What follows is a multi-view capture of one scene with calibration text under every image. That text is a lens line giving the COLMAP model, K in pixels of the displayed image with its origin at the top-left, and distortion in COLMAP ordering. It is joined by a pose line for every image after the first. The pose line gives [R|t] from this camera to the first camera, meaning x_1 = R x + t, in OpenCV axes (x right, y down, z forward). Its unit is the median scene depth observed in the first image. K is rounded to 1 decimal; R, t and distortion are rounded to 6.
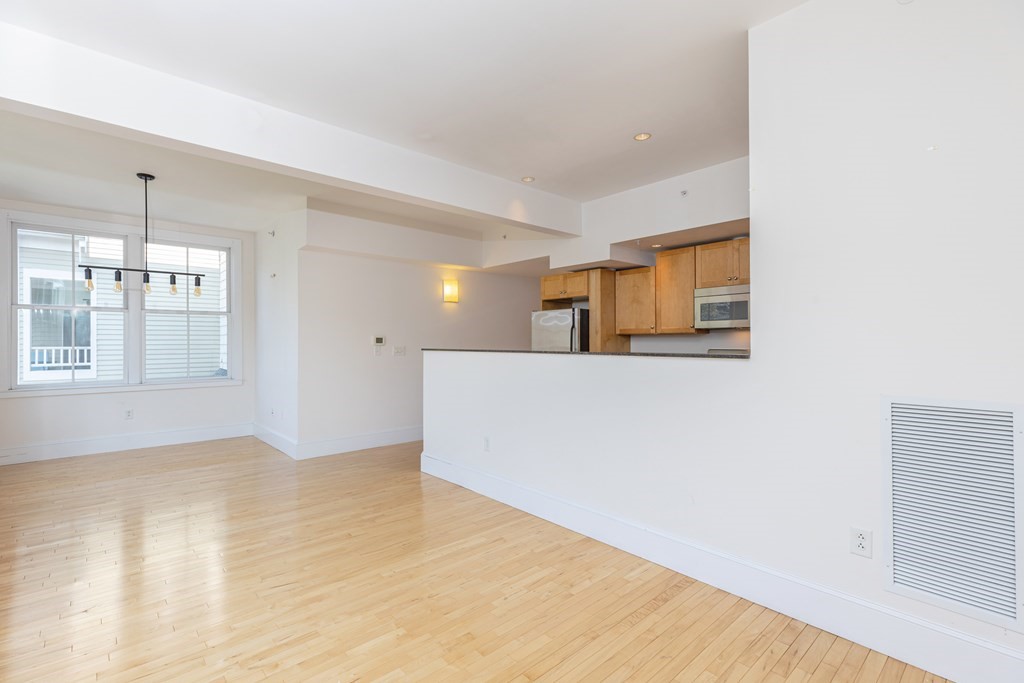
lens RADIAL K [[465.0, 0, 507.3], [0, 465.0, 337.1], [0, 0, 1]] dist [0.012721, -0.000110]
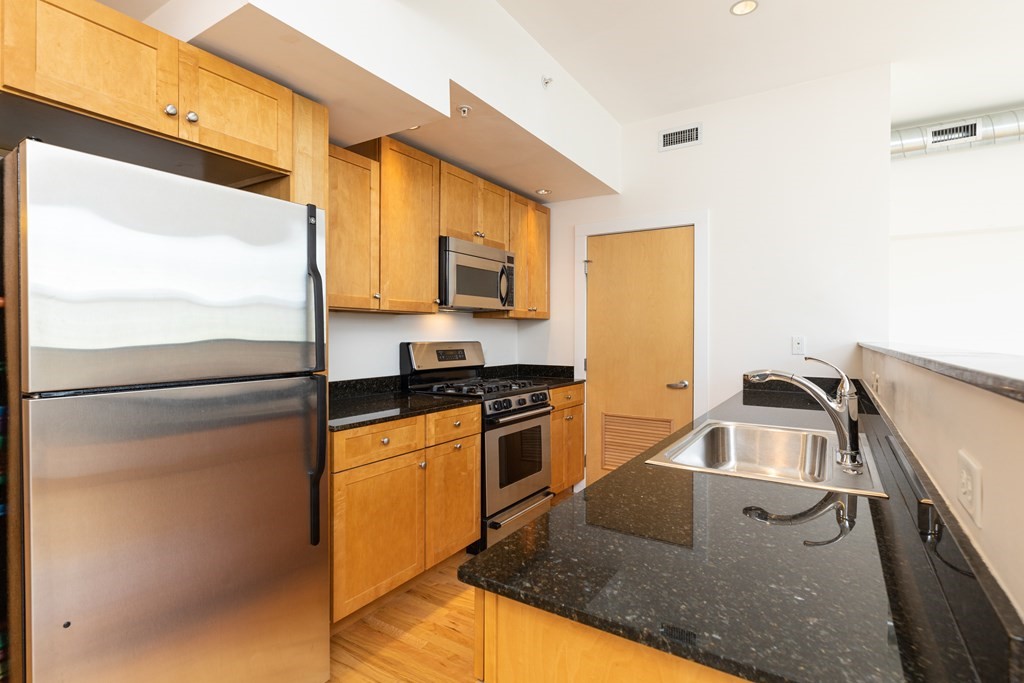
lens RADIAL K [[502.7, 0, 512.0], [0, 502.7, 341.5], [0, 0, 1]] dist [-0.000811, 0.000053]
pose [[-0.273025, -0.015232, 0.961886, -0.213711], [-0.016312, 0.999804, 0.011202, 0.017365], [-0.961869, -0.012632, -0.273220, 1.093164]]
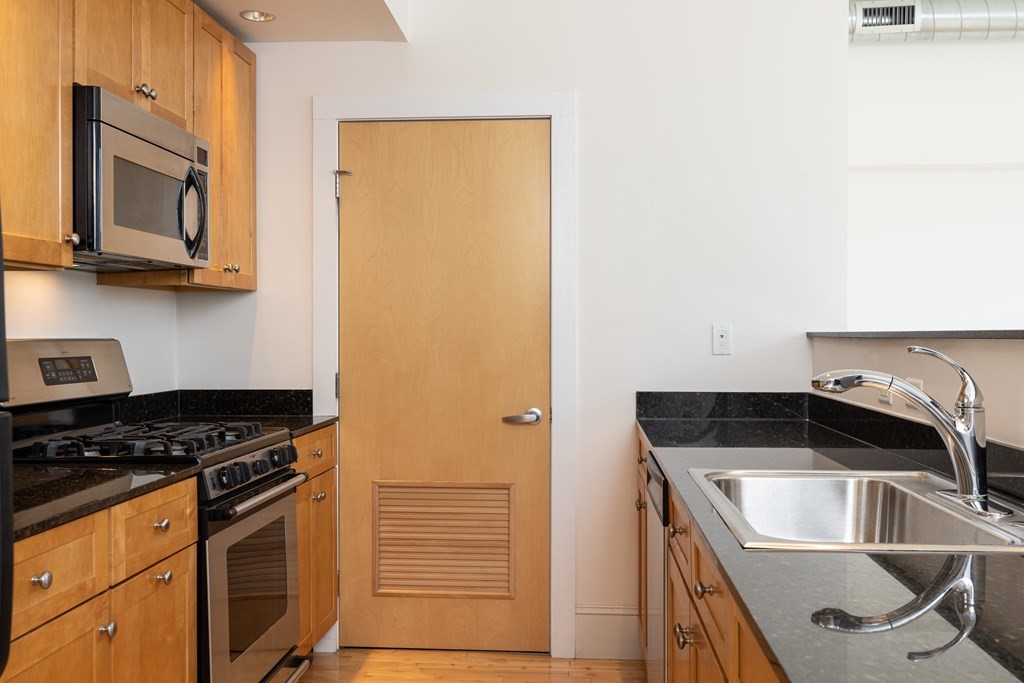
lens RADIAL K [[1006.5, 0, 512.0], [0, 1006.5, 341.5], [0, 0, 1]] dist [0.010737, 0.002362]
pose [[-0.697830, -0.003904, 0.716253, -0.123509], [-0.006452, 0.999979, -0.000836, 0.027636], [-0.716234, -0.005205, -0.697841, 1.212441]]
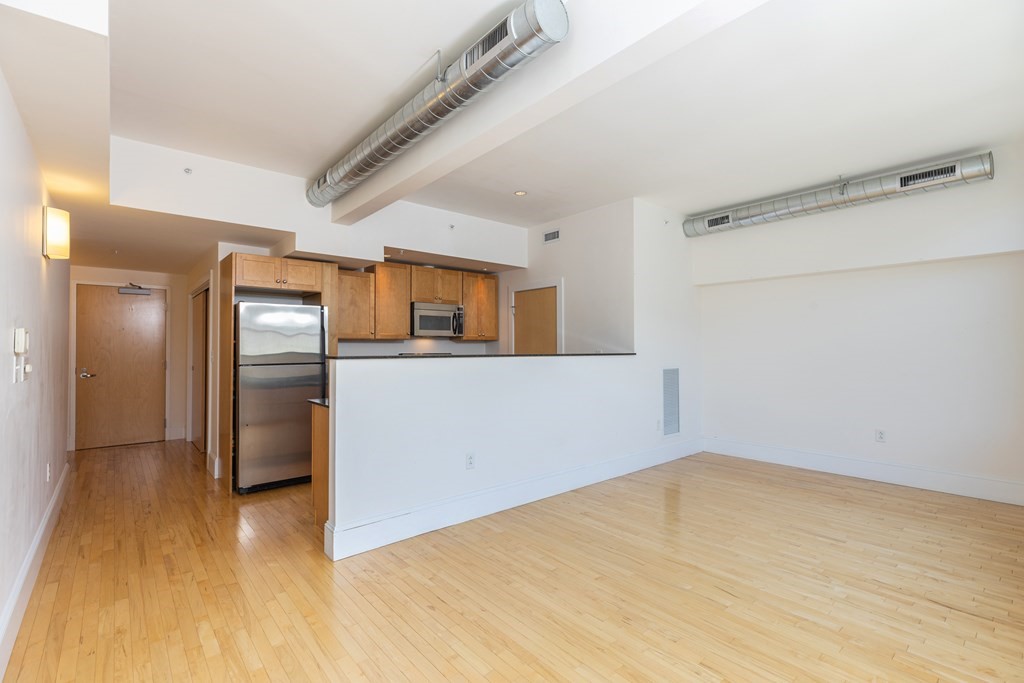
lens RADIAL K [[465.0, 0, 507.3], [0, 465.0, 337.1], [0, 0, 1]] dist [0.012721, -0.000110]
pose [[0.021810, 0.021546, 0.999530, -0.764490], [-0.010527, 0.999717, -0.021320, 0.008110], [-0.999707, -0.010057, 0.022031, 0.740684]]
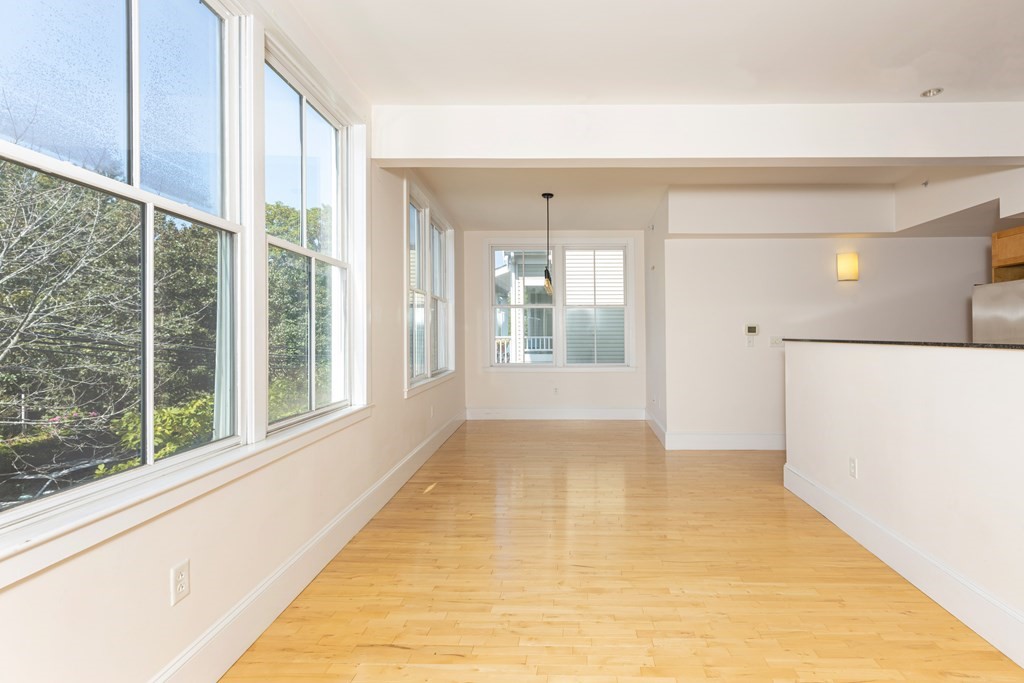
lens RADIAL K [[488.4, 0, 571.2], [0, 488.4, 330.5], [0, 0, 1]] dist [0.010878, 0.000175]
pose [[0.744064, -0.004825, -0.668090, 0.118819], [0.008238, 0.999964, 0.001953, 0.004916], [0.668057, -0.006957, 0.744078, 0.098181]]
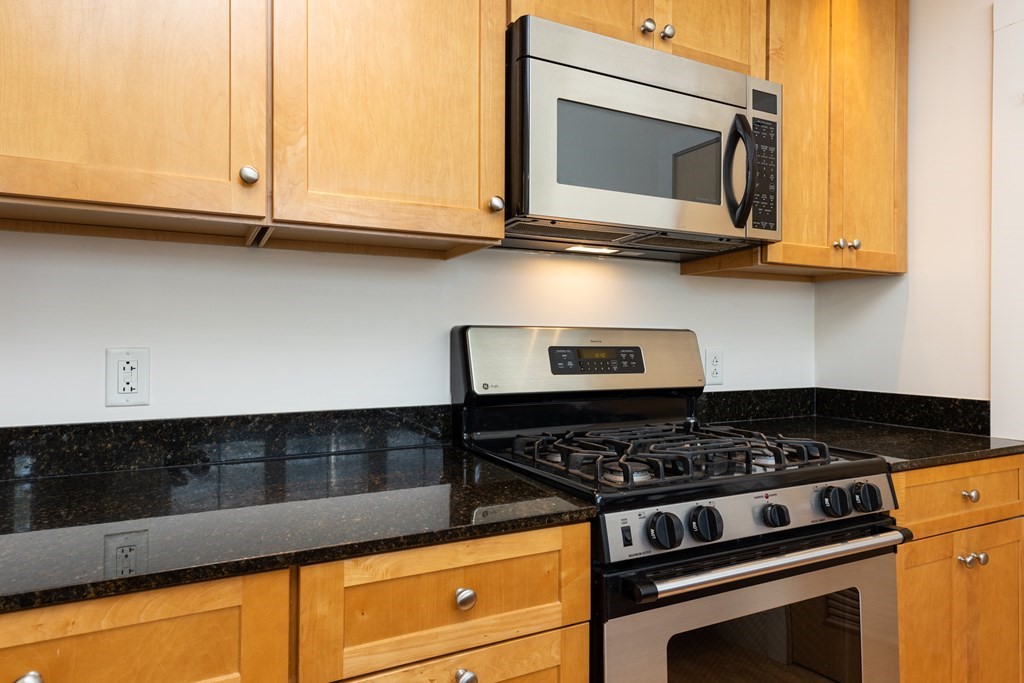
lens RADIAL K [[574.2, 0, 512.0], [0, 574.2, 341.5], [0, 0, 1]] dist [0.001370, 0.000697]
pose [[0.283174, 0.002148, 0.959066, 0.163549], [-0.015240, 0.999881, 0.002261, 0.035317], [-0.958947, -0.015257, 0.283173, 0.937055]]
